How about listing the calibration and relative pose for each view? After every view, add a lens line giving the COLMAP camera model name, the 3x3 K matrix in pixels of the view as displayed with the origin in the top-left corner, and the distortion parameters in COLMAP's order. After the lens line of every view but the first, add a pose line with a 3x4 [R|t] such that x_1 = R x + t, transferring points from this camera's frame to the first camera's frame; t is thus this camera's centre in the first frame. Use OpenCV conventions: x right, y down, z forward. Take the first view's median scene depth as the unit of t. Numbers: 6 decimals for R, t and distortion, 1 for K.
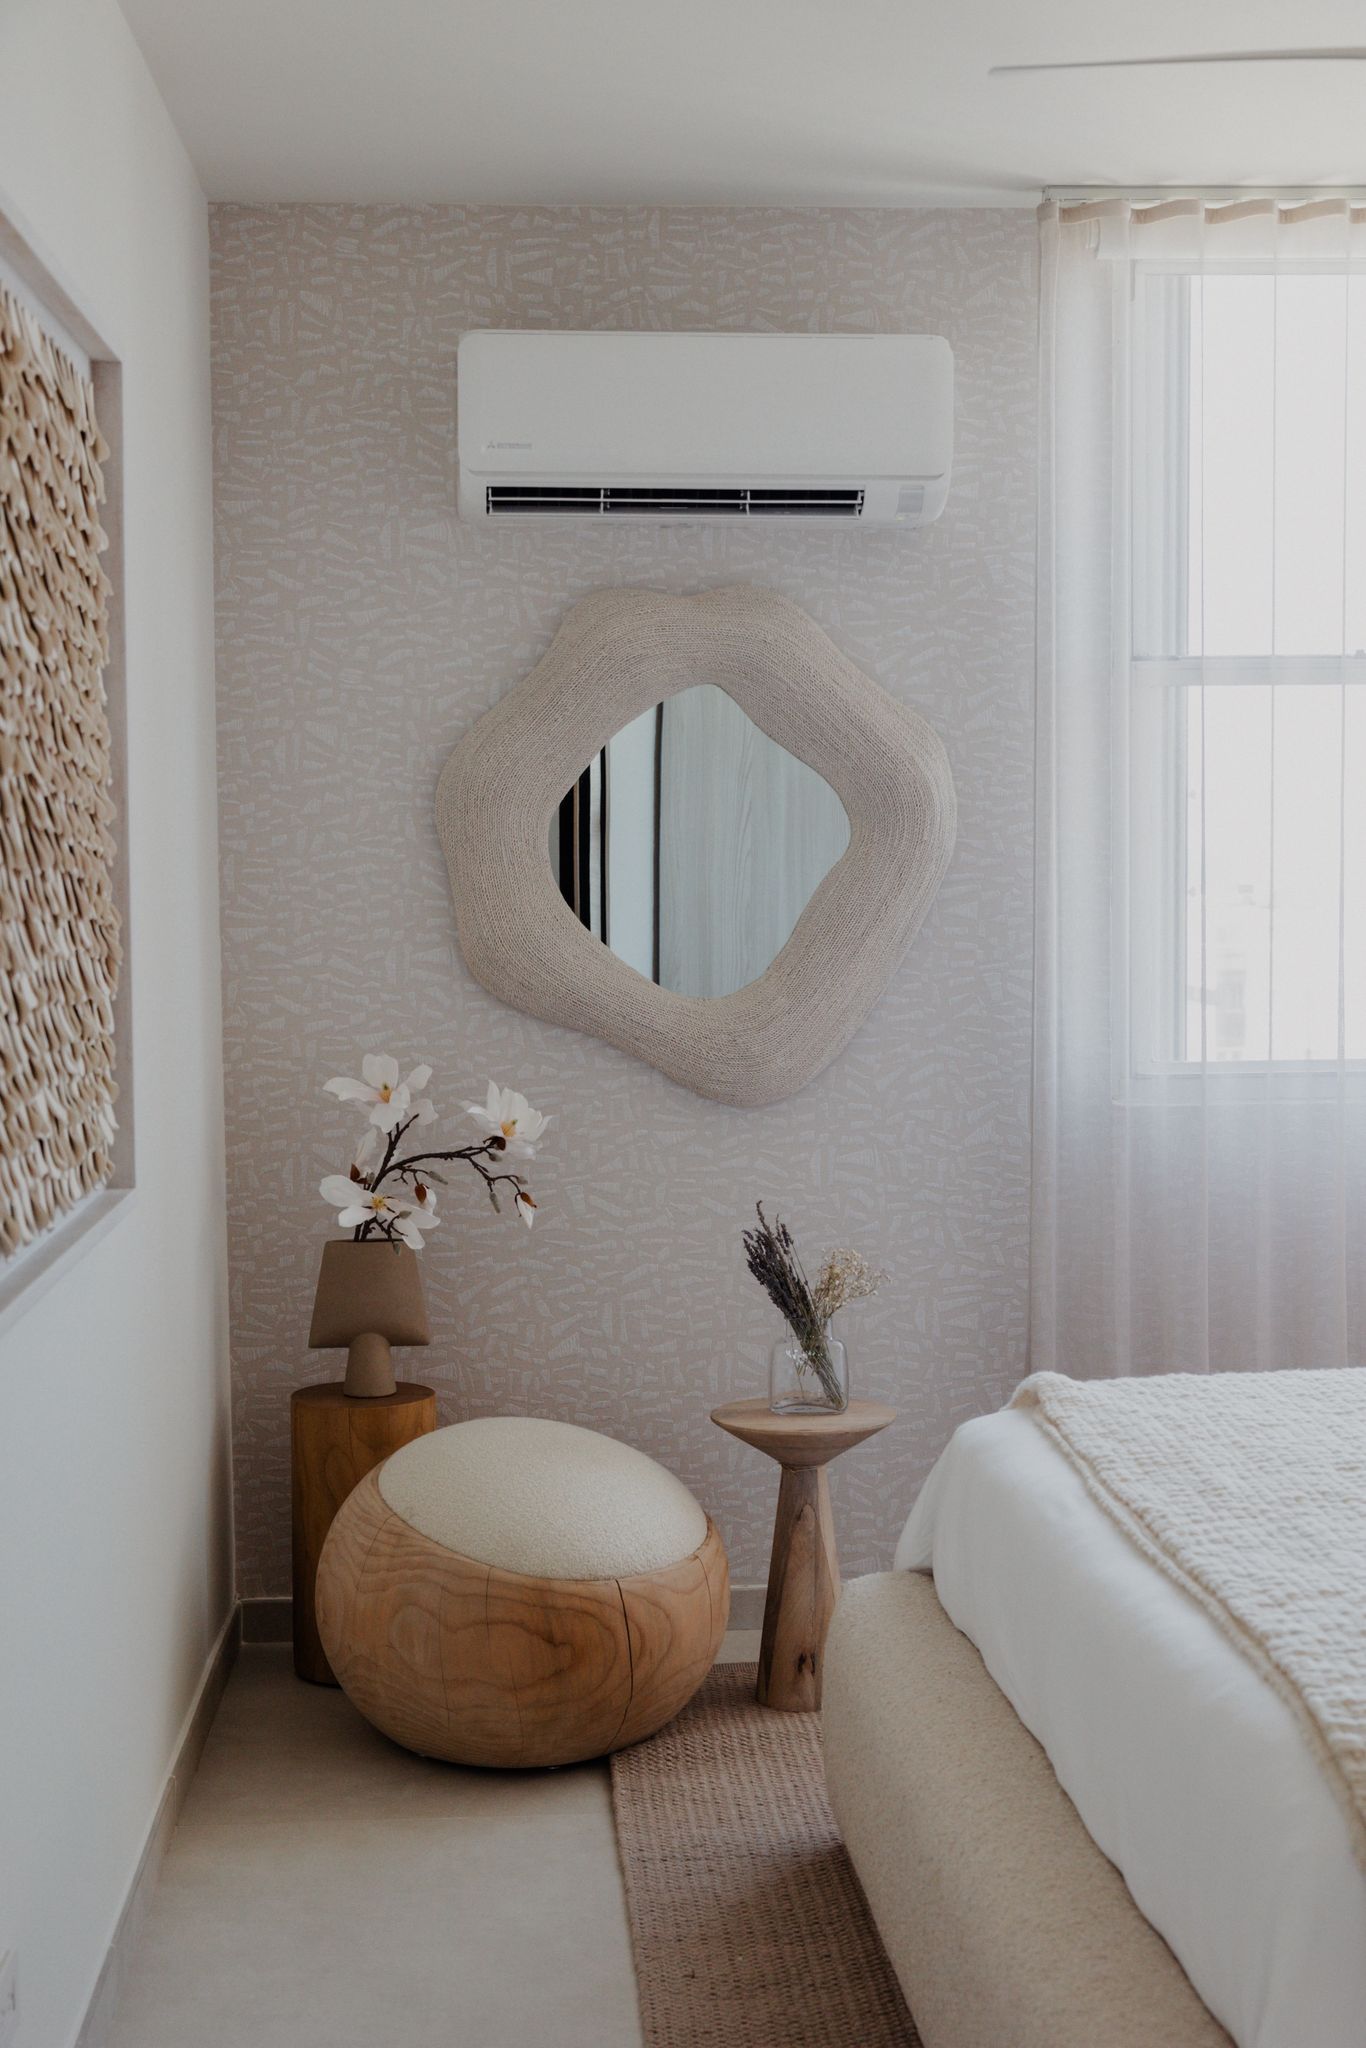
lens RADIAL K [[2968.0, 0, 683.0], [0, 2968.0, 1024.0], [0, 0, 1]] dist [-0.014284, 0.092705]
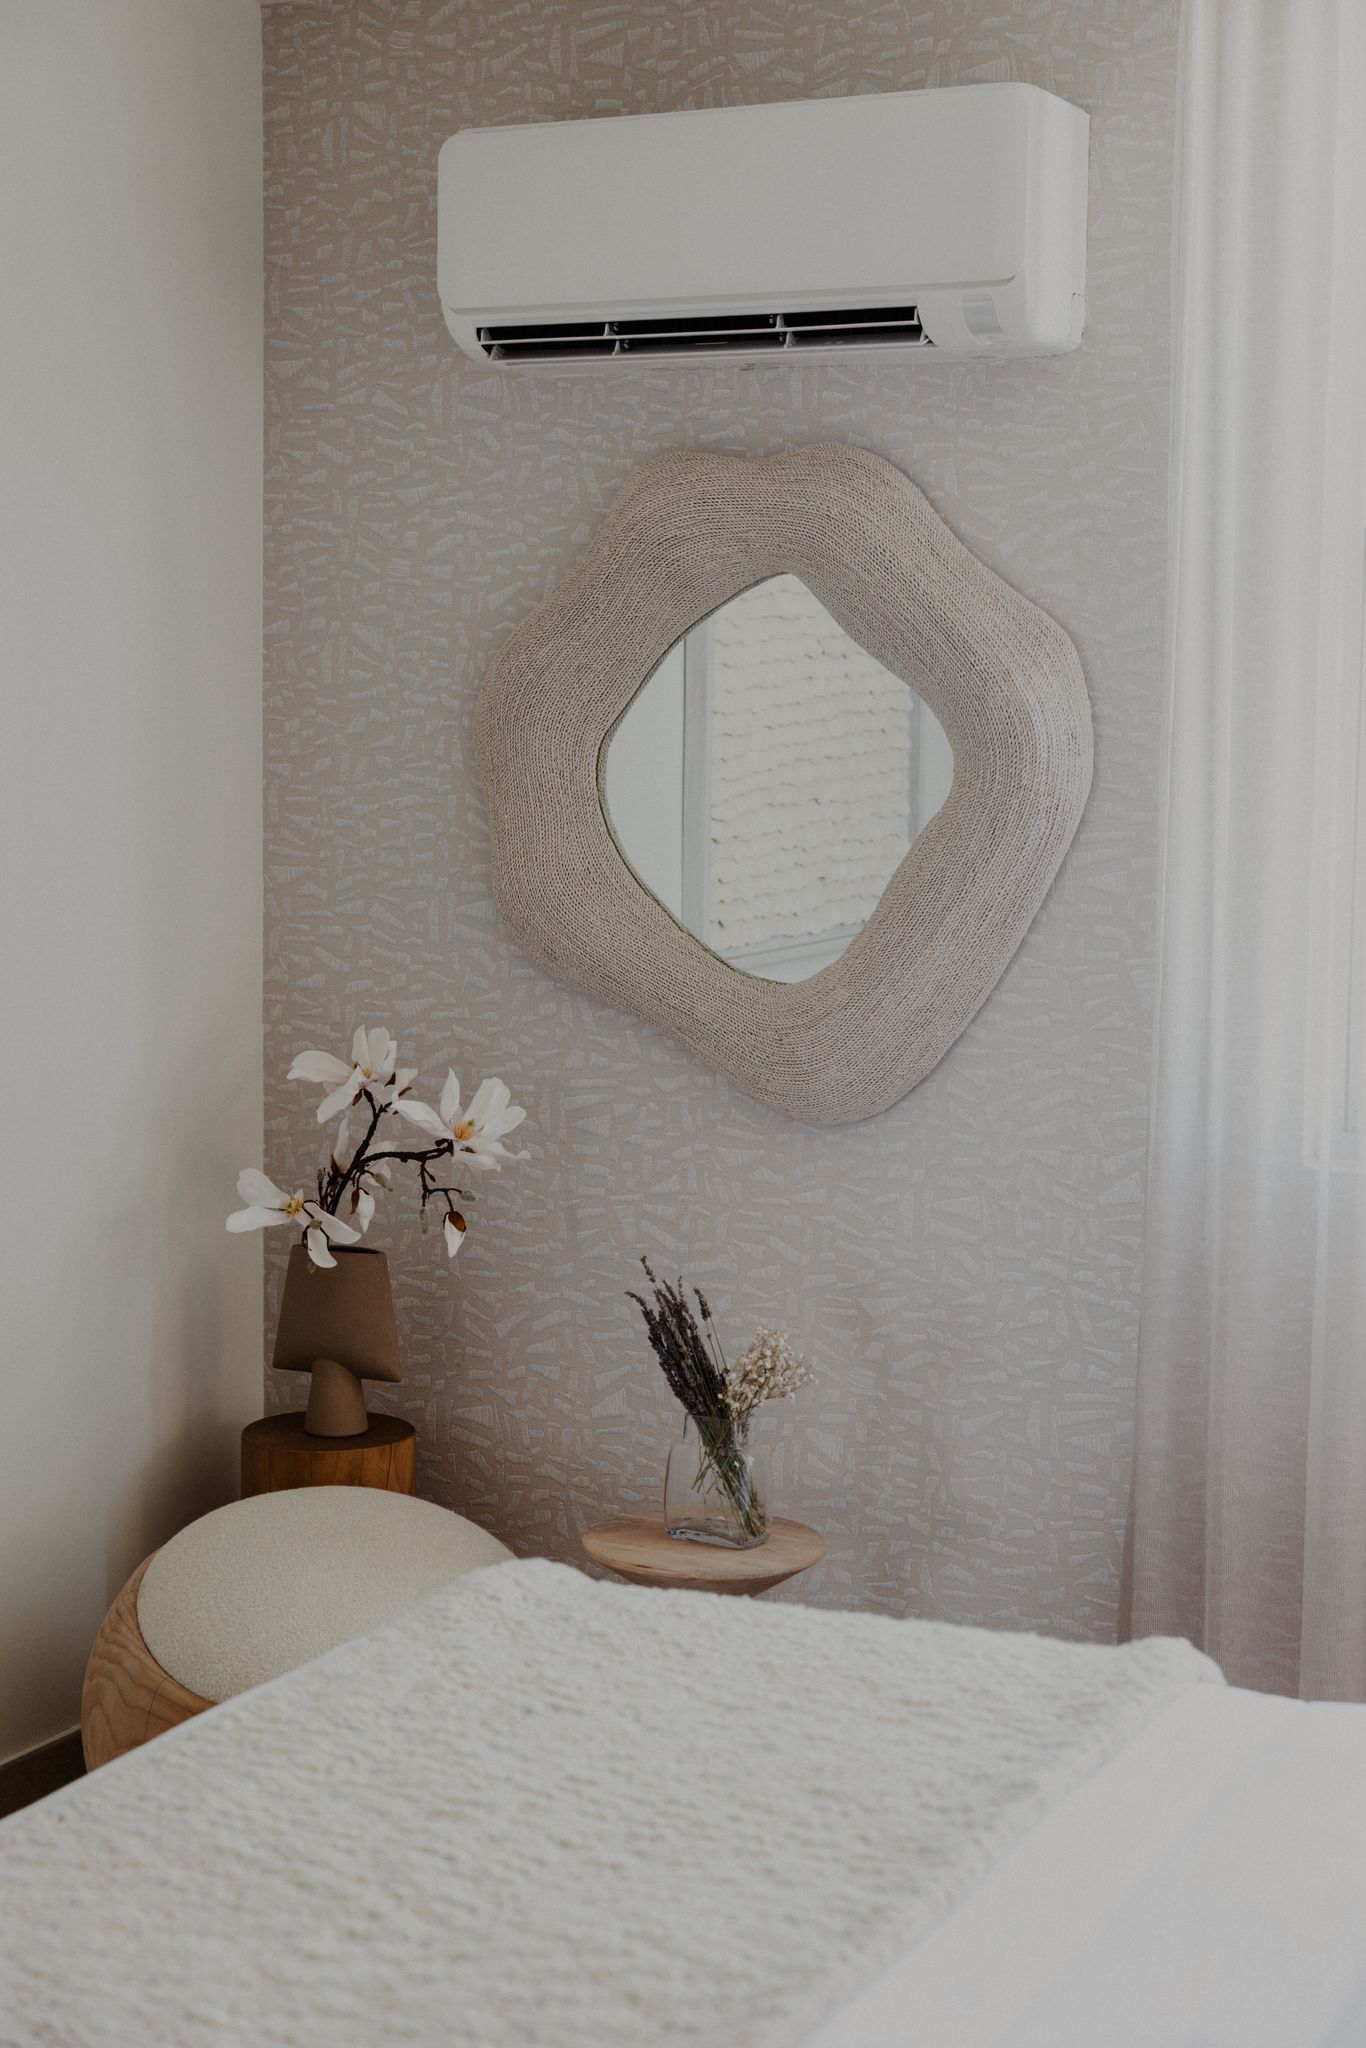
lens RADIAL K [[2968.0, 0, 683.0], [0, 2968.0, 1024.0], [0, 0, 1]] dist [-0.014284, 0.092705]
pose [[0.852525, 0.069121, -0.518097, 0.393362], [-0.051461, 0.997501, 0.048401, -0.034324], [0.520148, -0.014601, 0.853952, 0.331837]]
